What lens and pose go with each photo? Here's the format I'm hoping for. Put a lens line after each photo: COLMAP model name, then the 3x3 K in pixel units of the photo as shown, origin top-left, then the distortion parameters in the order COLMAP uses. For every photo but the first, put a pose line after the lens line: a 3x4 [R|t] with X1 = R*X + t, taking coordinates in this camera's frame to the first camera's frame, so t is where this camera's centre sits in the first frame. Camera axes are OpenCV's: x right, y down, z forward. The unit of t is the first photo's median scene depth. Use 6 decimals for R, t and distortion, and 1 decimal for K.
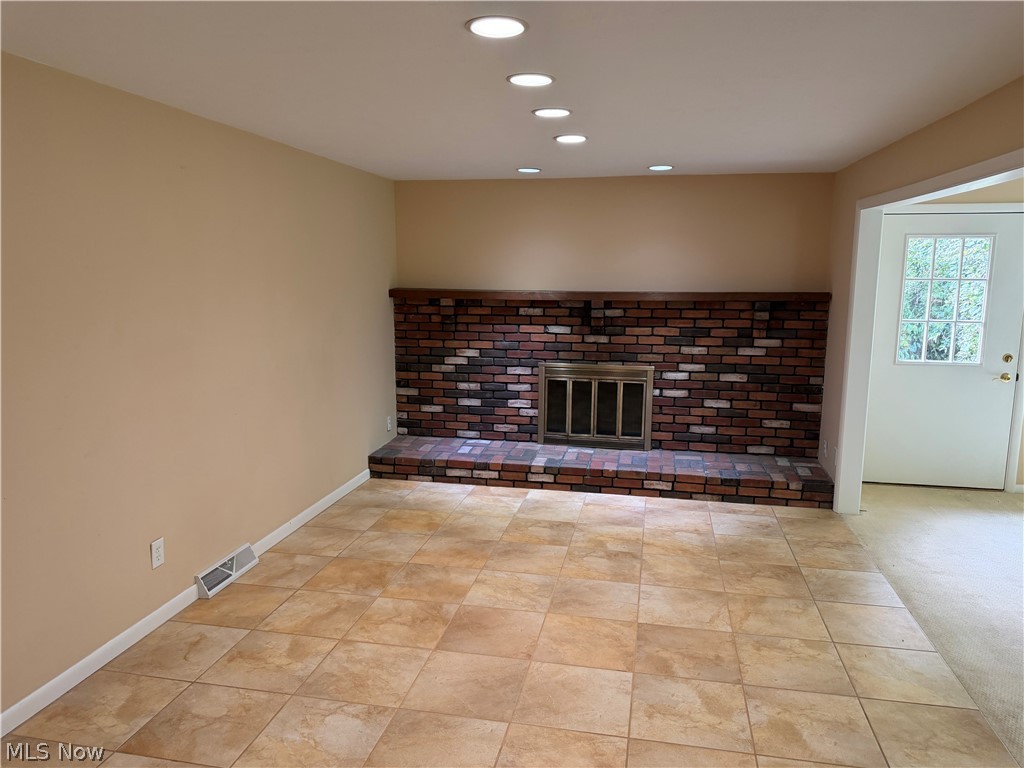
lens RADIAL K [[713.8, 0, 513.5], [0, 713.8, 386.9], [0, 0, 1]] dist [0.149565, -0.285938]
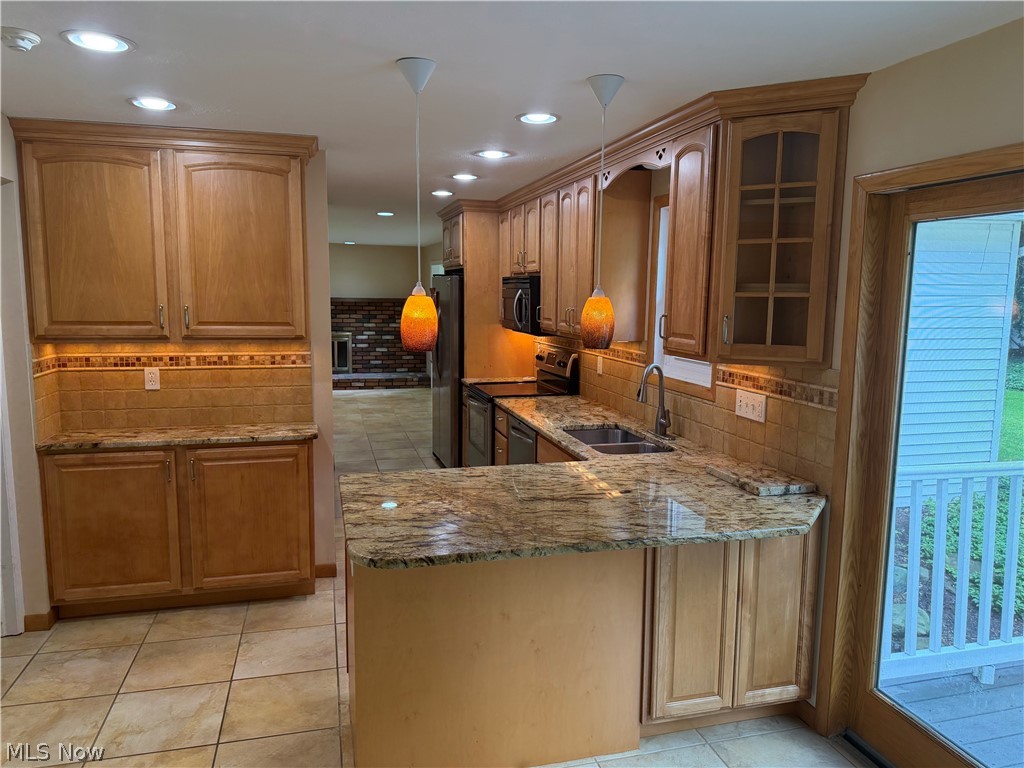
lens RADIAL K [[713.8, 0, 513.5], [0, 713.8, 386.9], [0, 0, 1]] dist [0.149565, -0.285938]
pose [[0.894392, -0.051657, 0.444291, -0.327121], [0.065582, 0.997719, -0.016019, 0.195256], [-0.442450, 0.043465, 0.895739, -1.101826]]
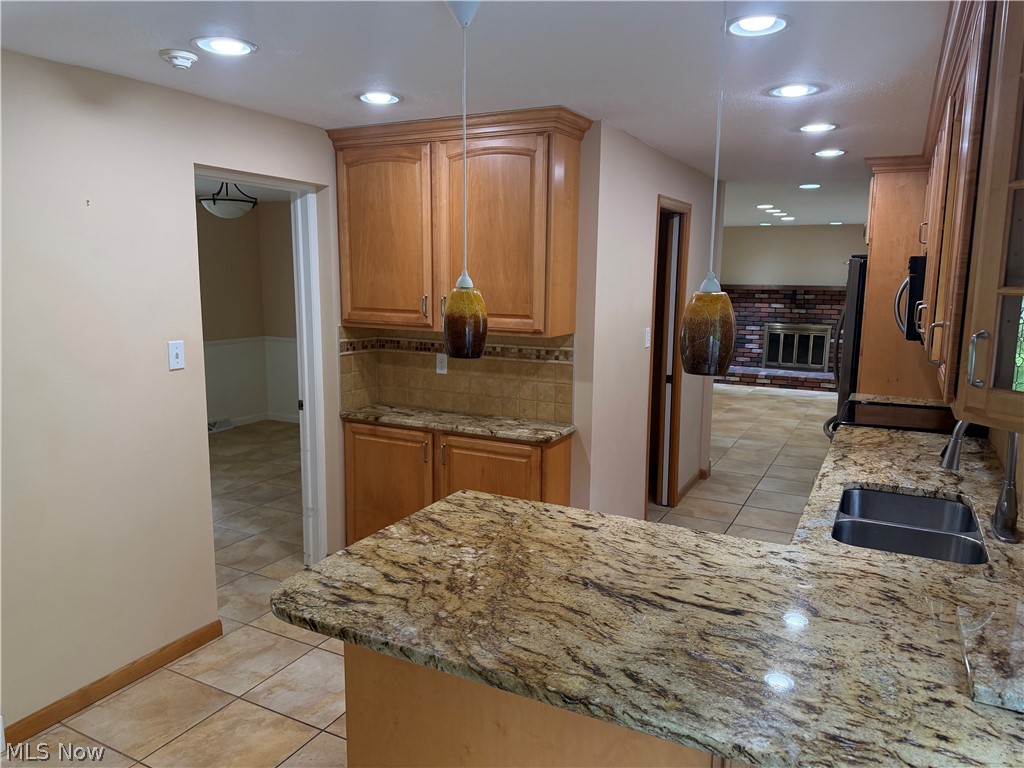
lens RADIAL K [[713.8, 0, 513.5], [0, 713.8, 386.9], [0, 0, 1]] dist [0.149565, -0.285938]
pose [[0.960738, 0.048931, -0.273109, -0.071884], [-0.052065, 0.998635, -0.004234, 0.177664], [0.272528, 0.018287, 0.961974, -1.016707]]
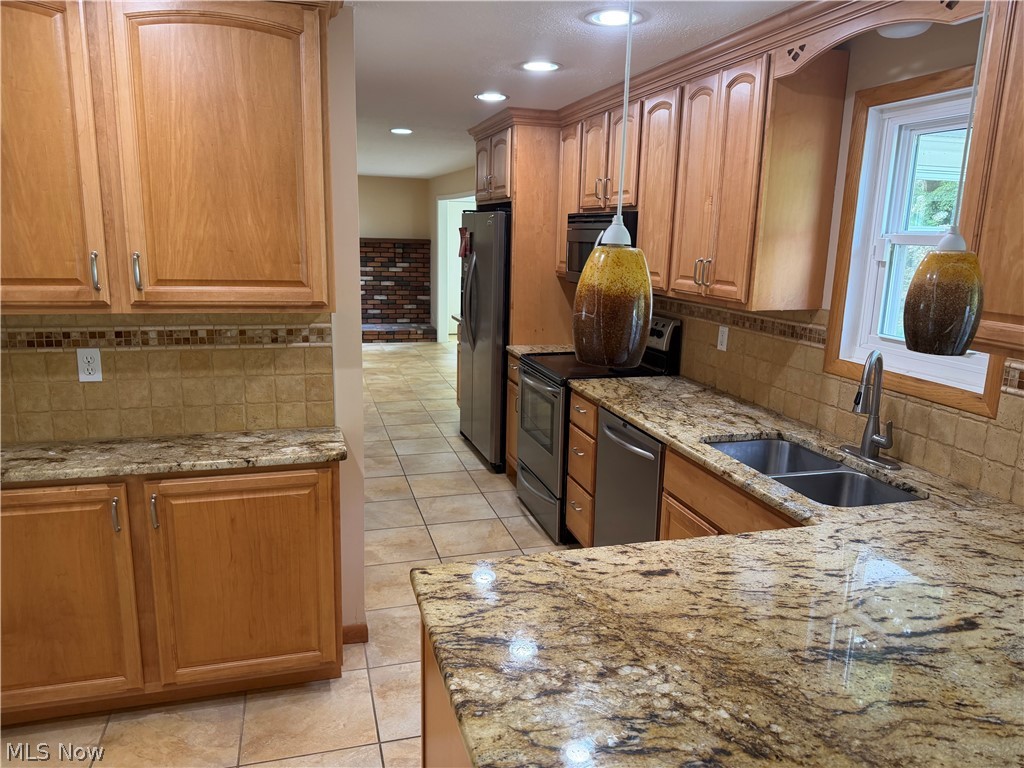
lens RADIAL K [[720.2, 0, 512.0], [0, 720.2, 384.0], [0, 0, 1]] dist [0.063618, -0.082757]
pose [[0.885233, -0.078766, 0.458430, -0.304313], [0.057108, 0.996506, 0.060940, 0.155342], [-0.461628, -0.027766, 0.886639, -0.863979]]
